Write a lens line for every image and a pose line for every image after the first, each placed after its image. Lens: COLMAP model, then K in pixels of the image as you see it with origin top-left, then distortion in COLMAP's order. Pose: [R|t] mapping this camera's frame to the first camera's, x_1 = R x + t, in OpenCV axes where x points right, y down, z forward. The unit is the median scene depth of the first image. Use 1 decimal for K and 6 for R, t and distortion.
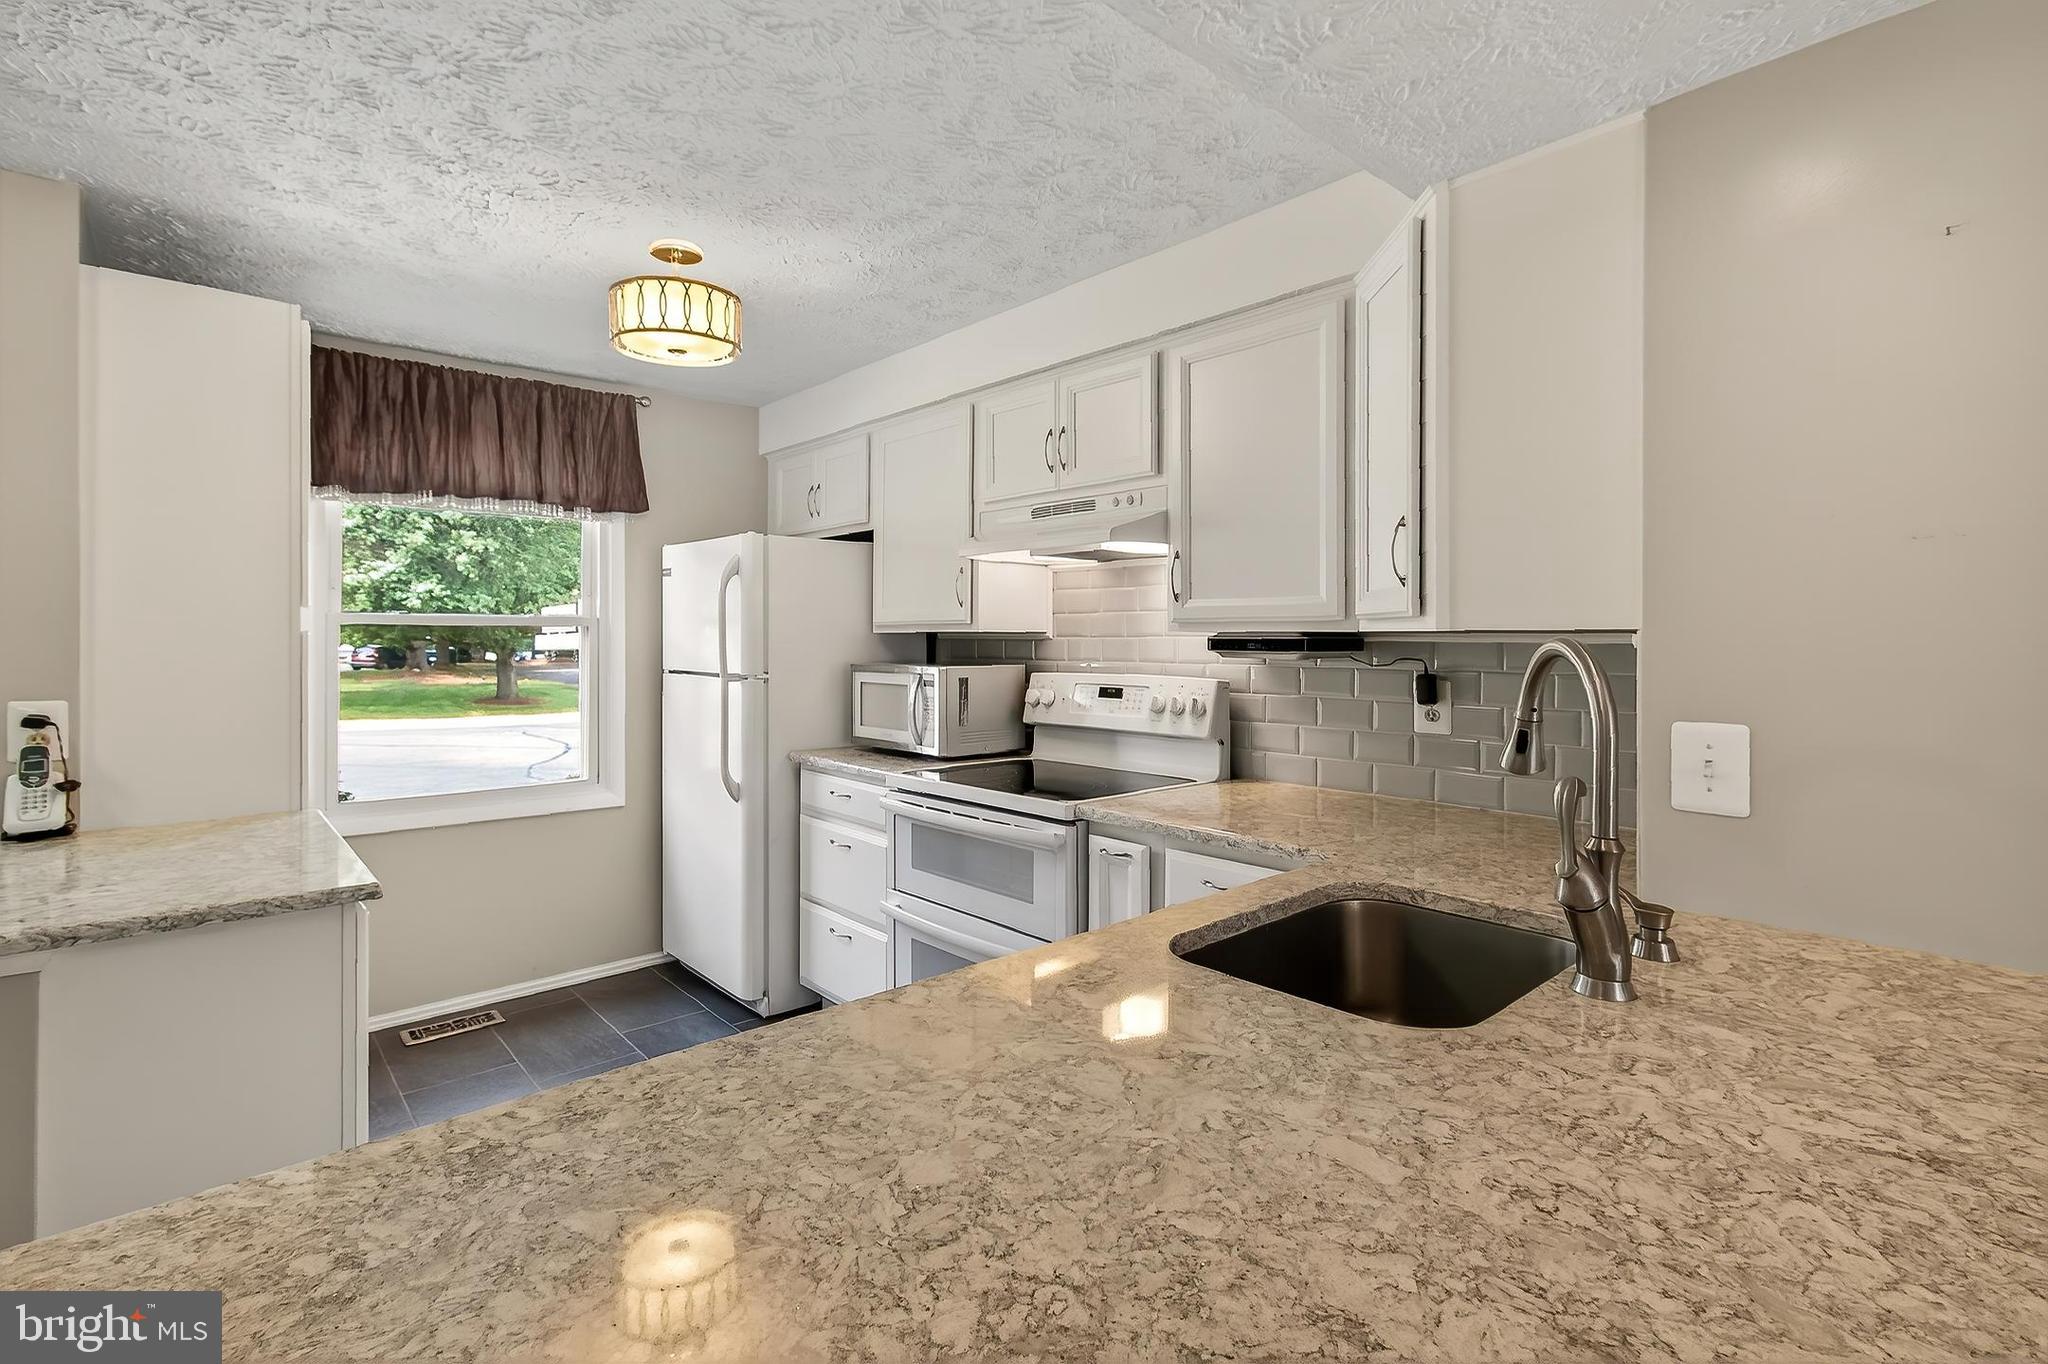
lens RADIAL K [[930.0, 0, 994.2], [0, 930.0, 639.9], [0, 0, 1]] dist [-0.000217, 0.001737]
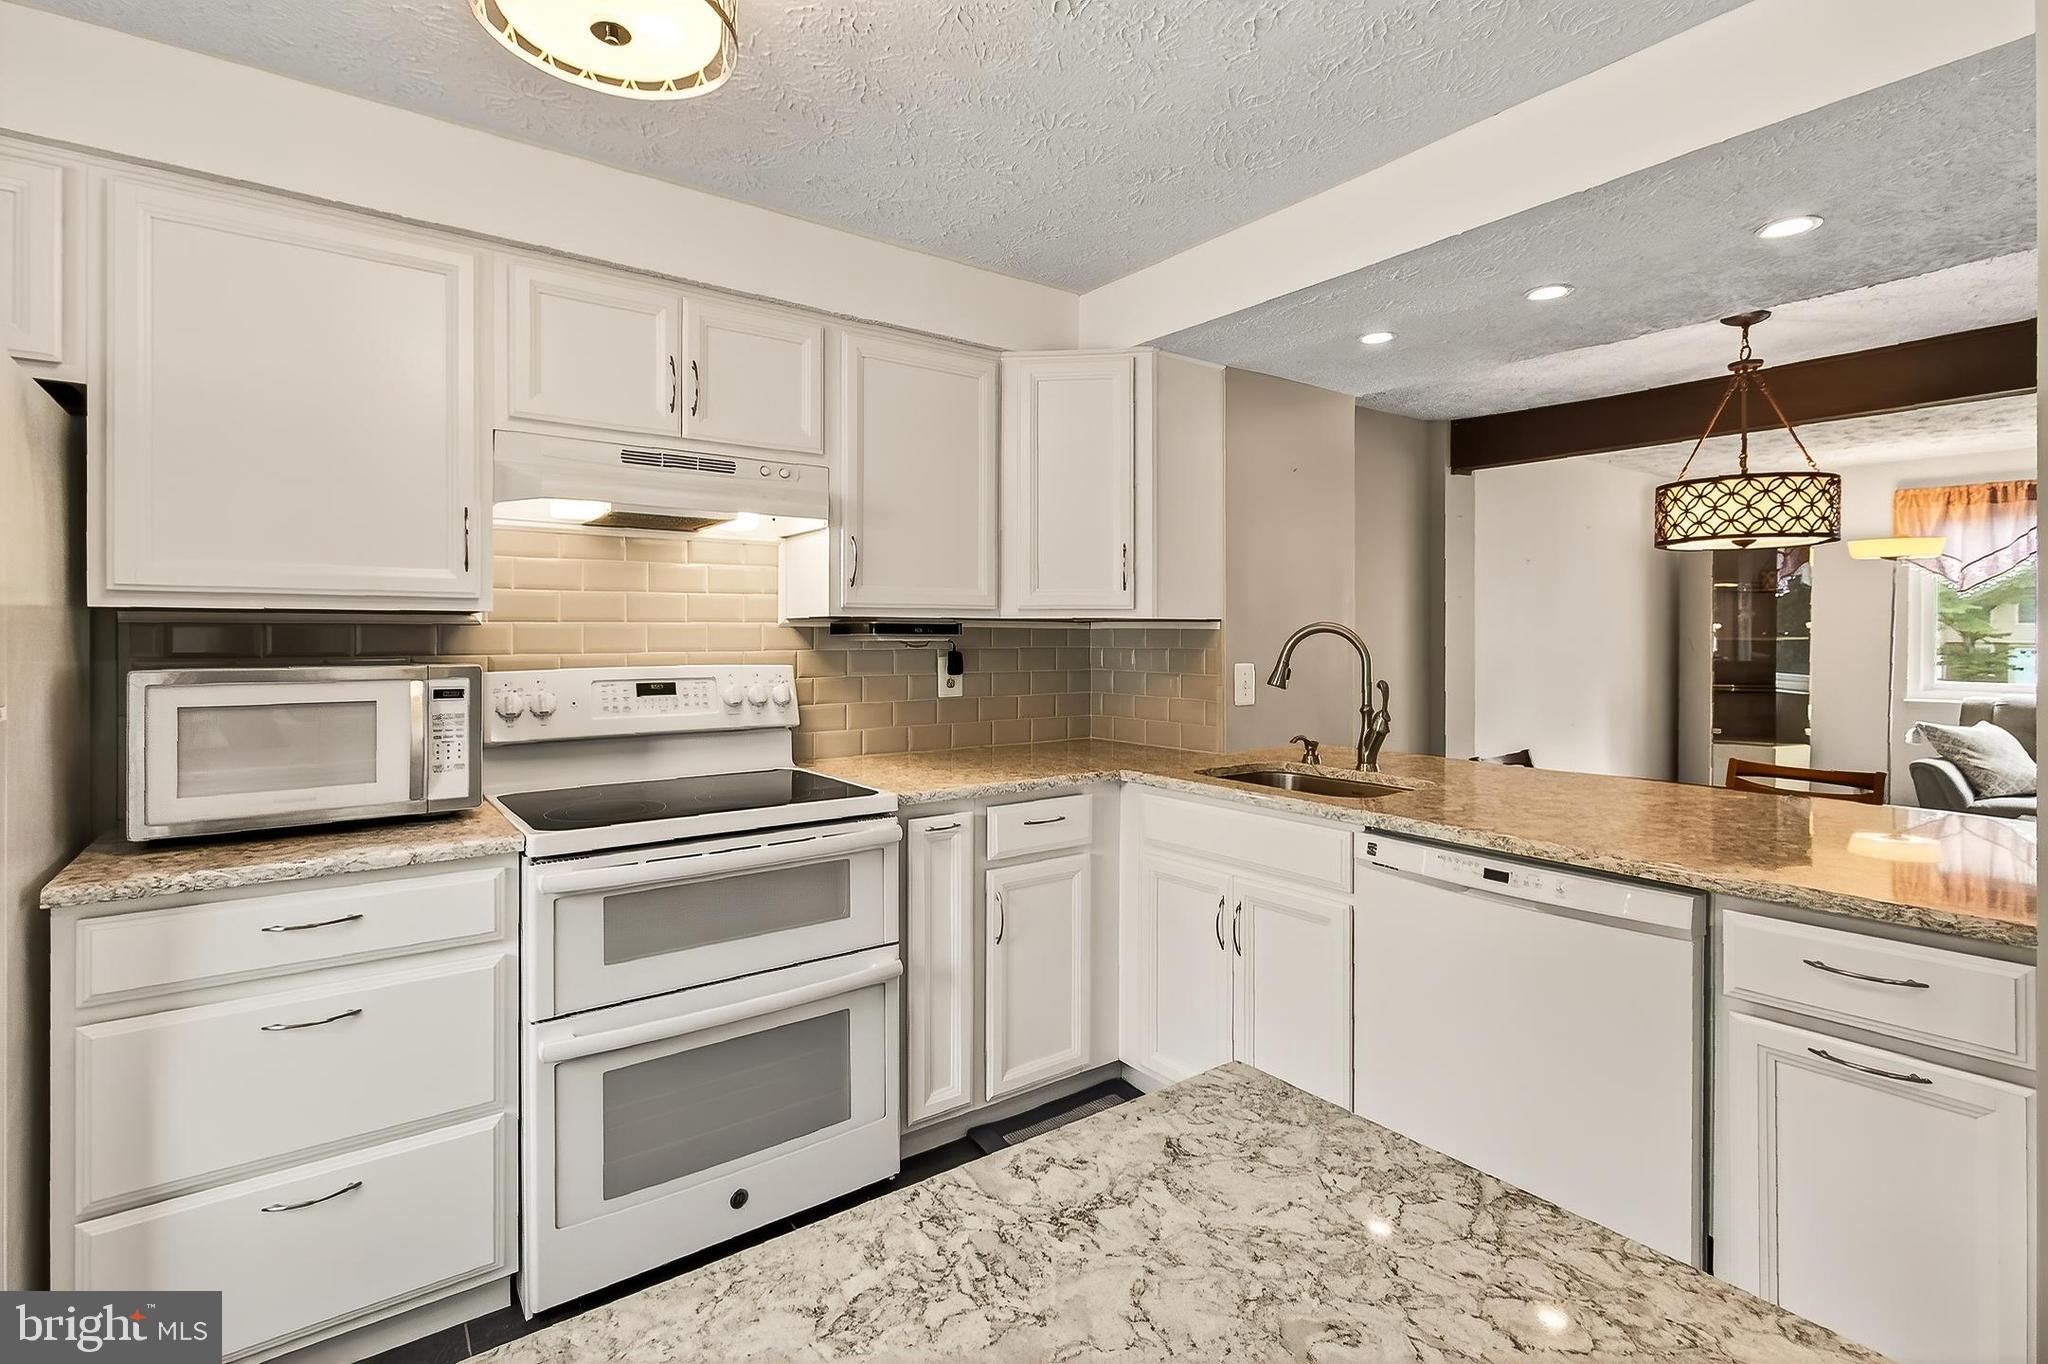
lens RADIAL K [[977.5, 0, 1002.7], [0, 977.5, 627.4], [0, 0, 1]] dist [0.005110, -0.002616]
pose [[0.095840, 0.009059, 0.995356, -0.643218], [0.001311, 0.999957, -0.009227, 0.009715], [-0.995396, 0.002189, 0.095824, 0.555207]]
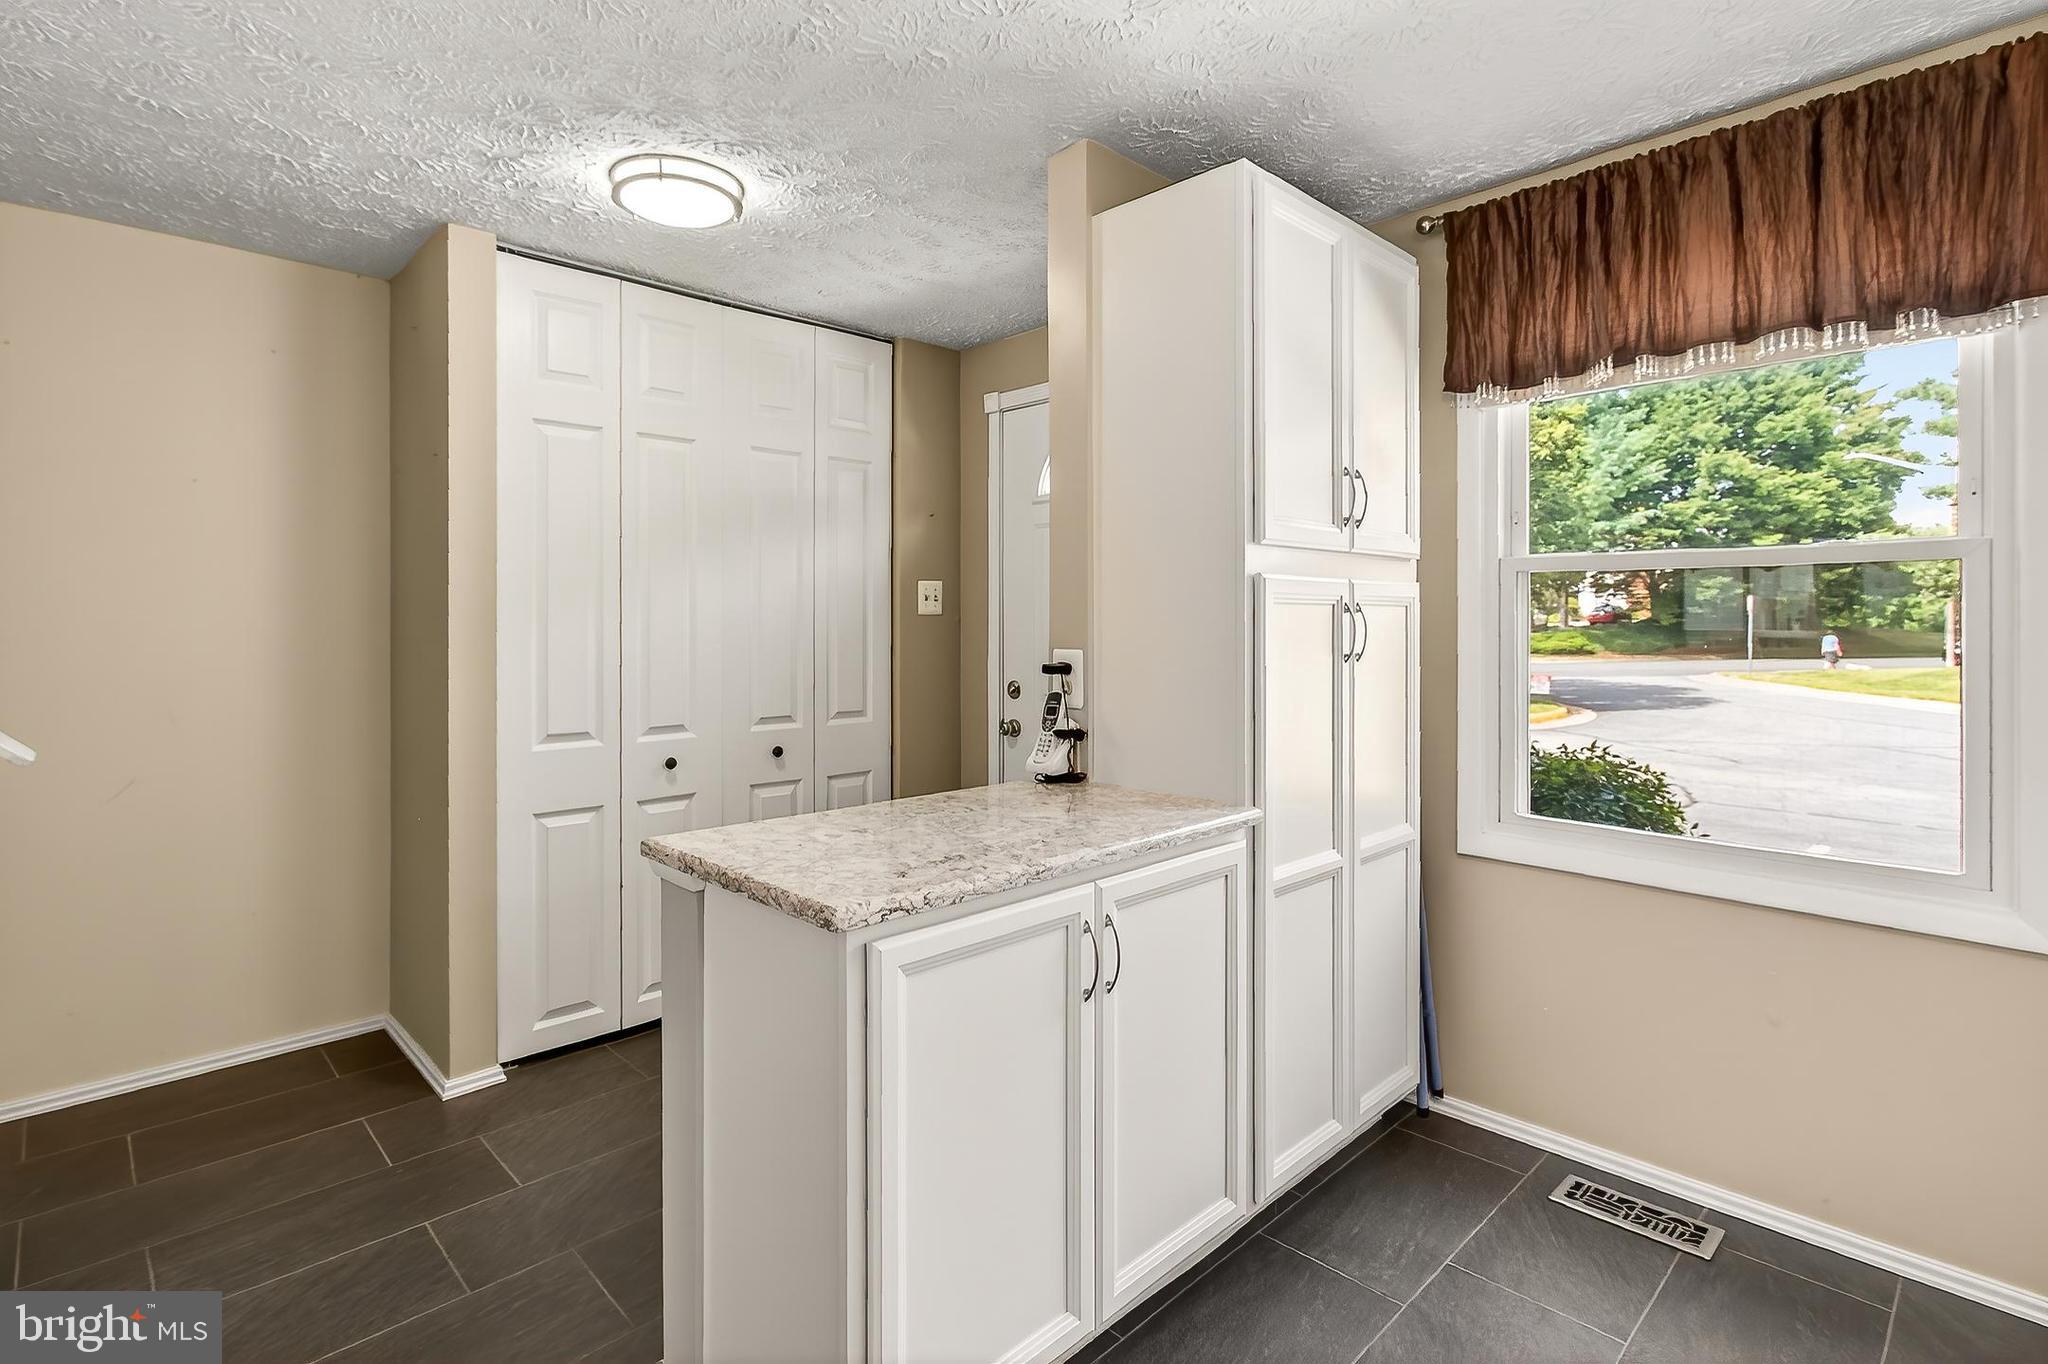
lens RADIAL K [[977.5, 0, 1023.9], [0, 977.5, 623.3], [0, 0, 1]] dist [0.005110, -0.002616]
pose [[0.069395, 0.001345, -0.997588, 0.041326], [-0.000416, 0.999999, 0.001320, 0.022225], [0.997589, 0.000323, 0.069395, 0.559720]]
